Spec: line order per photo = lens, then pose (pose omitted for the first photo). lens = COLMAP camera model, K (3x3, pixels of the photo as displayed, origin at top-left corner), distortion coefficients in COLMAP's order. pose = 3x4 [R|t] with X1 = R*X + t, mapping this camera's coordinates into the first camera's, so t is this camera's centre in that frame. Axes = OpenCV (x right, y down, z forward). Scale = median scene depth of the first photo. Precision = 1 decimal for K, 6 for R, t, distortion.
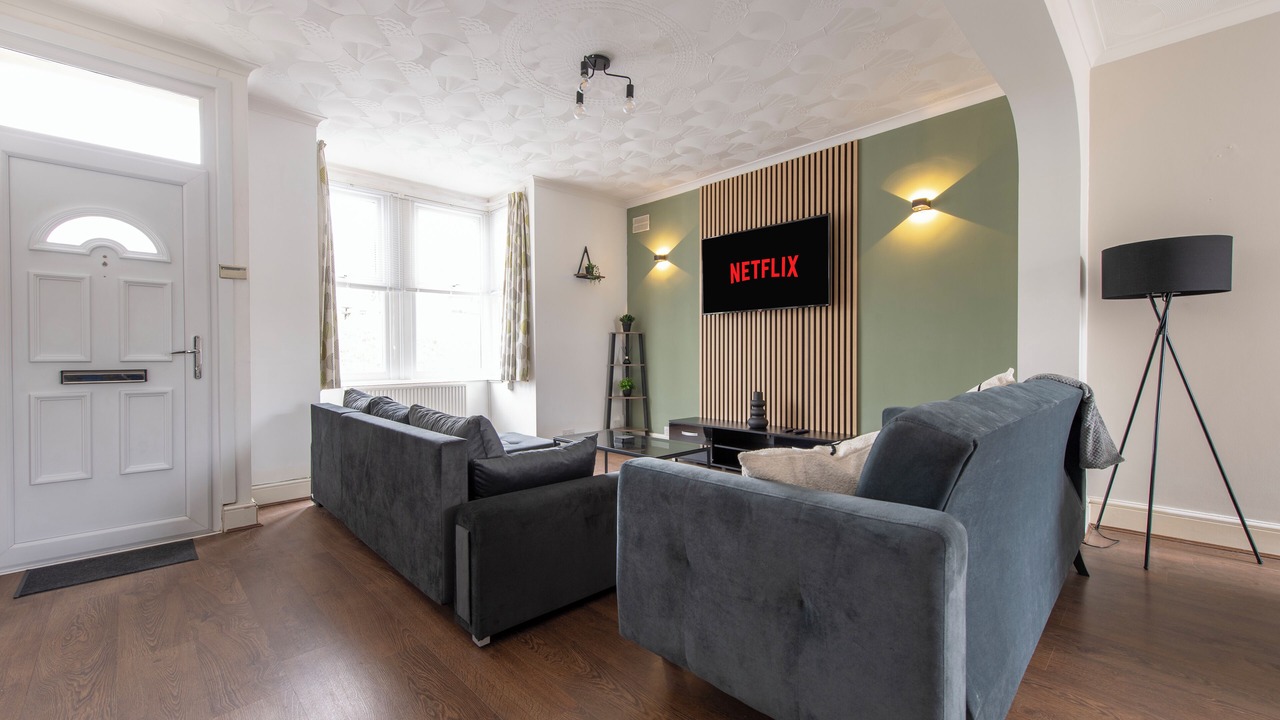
lens RADIAL K [[503.2, 0, 642.3], [0, 503.2, 355.8], [0, 0, 1]] dist [0.019393, -0.001689]
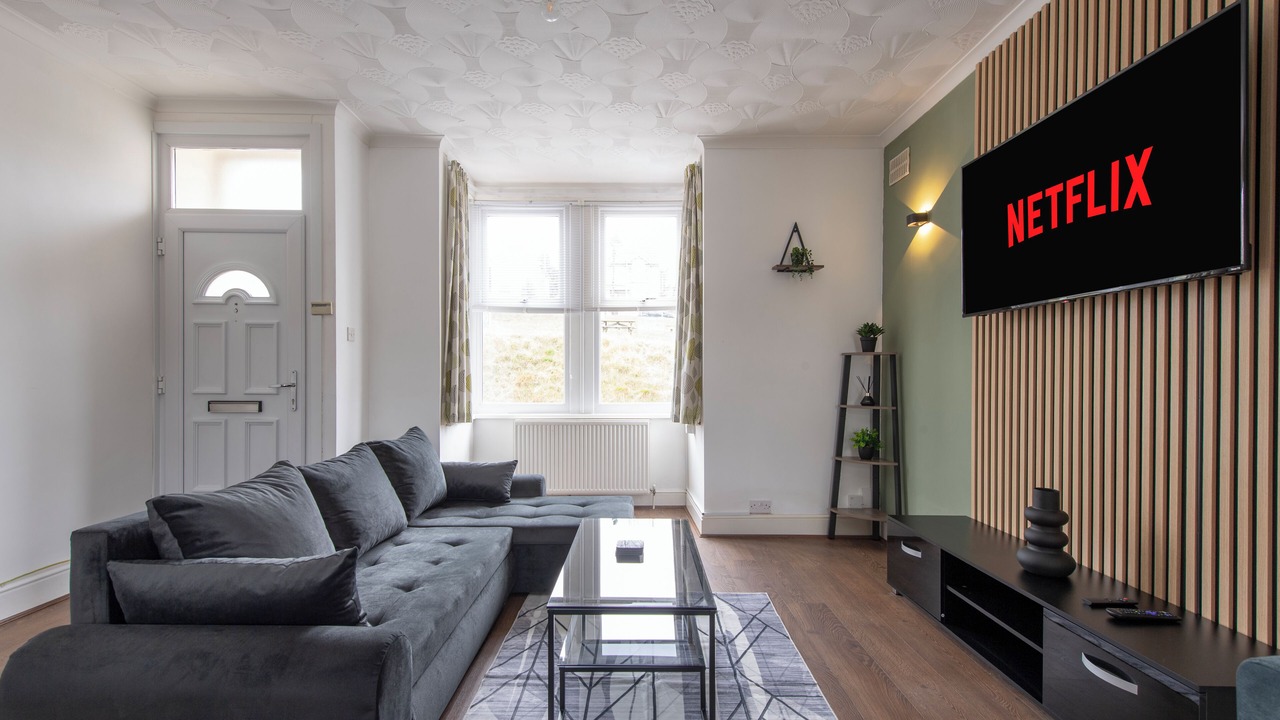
lens RADIAL K [[580.3, 0, 639.6], [0, 580.3, 373.0], [0, 0, 1]] dist [0.029821, -0.000673]
pose [[0.727209, 0.003311, -0.686408, 0.289069], [-0.007807, 0.999964, -0.003448, -0.020813], [0.686372, 0.007866, 0.727208, 0.351754]]
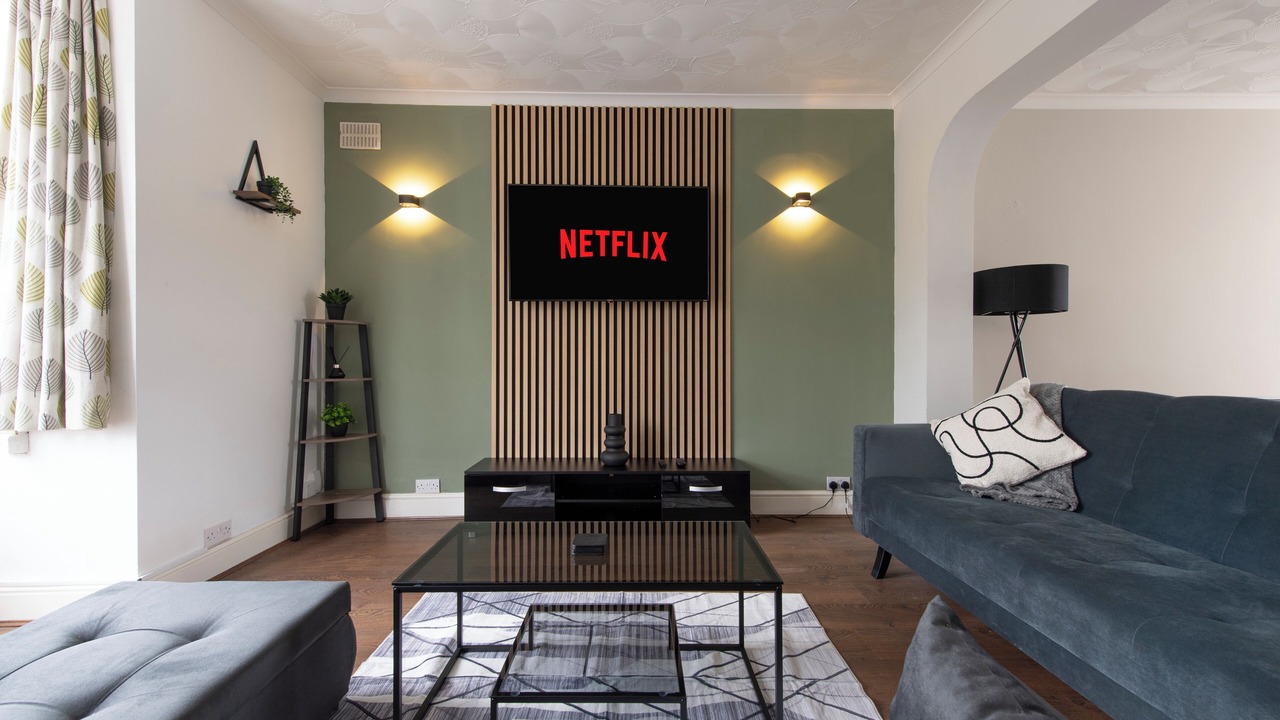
lens RADIAL K [[503.2, 0, 637.9], [0, 503.2, 360.7], [0, 0, 1]] dist [0.019393, -0.001689]
pose [[0.692773, 0.004850, 0.721140, -0.235631], [-0.000595, 0.999981, -0.006154, 0.000482], [-0.721156, 0.003834, 0.692762, 0.429652]]
